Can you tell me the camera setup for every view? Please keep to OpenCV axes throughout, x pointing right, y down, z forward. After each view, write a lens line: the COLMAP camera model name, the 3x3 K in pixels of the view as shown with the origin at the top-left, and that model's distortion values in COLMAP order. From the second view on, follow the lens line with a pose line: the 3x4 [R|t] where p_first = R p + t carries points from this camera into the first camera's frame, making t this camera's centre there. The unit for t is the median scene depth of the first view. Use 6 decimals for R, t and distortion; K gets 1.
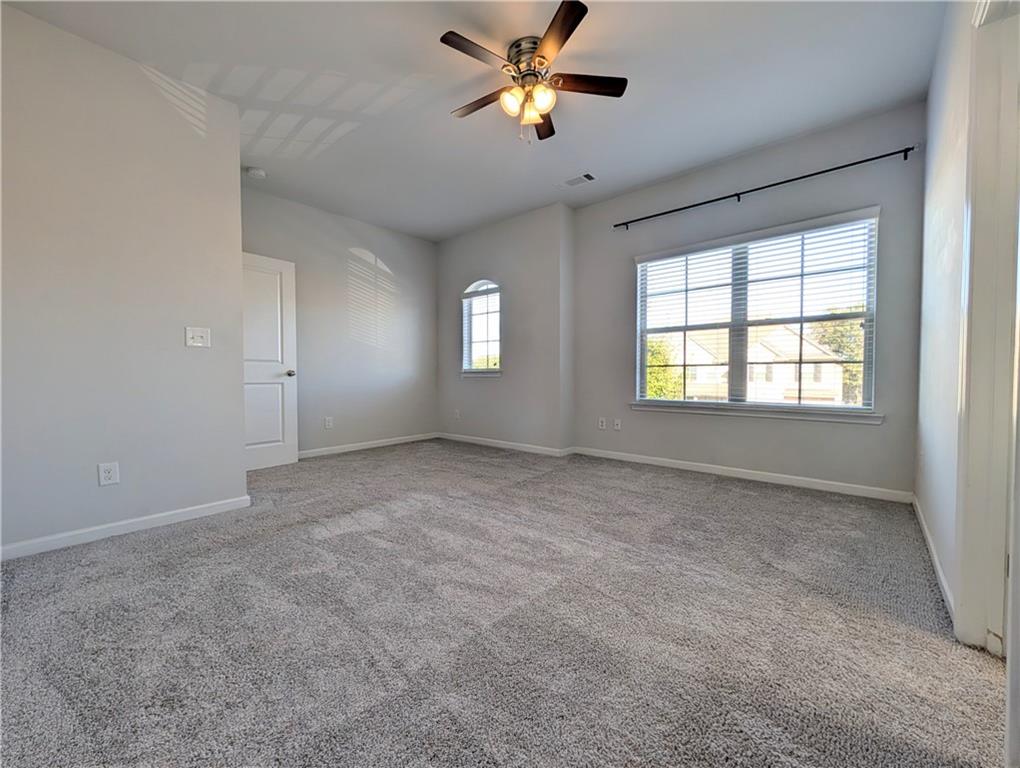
lens RADIAL K [[404.8, 0, 512.6], [0, 404.8, 385.5], [0, 0, 1]] dist [0.003535, 0.000150]
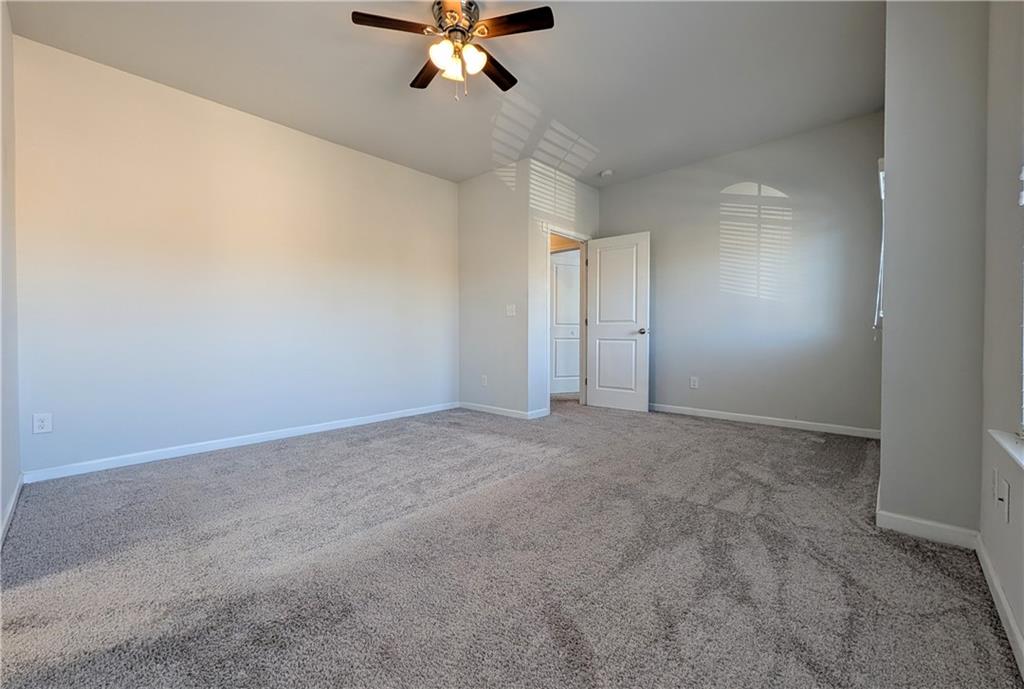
lens RADIAL K [[413.5, 0, 514.5], [0, 413.5, 337.7], [0, 0, 1]] dist [-0.000373, 0.000019]
pose [[-0.029714, 0.010925, -0.999499, 0.616582], [-0.029531, 0.999494, 0.011803, -0.015601], [0.999122, 0.029867, -0.029376, 0.694282]]
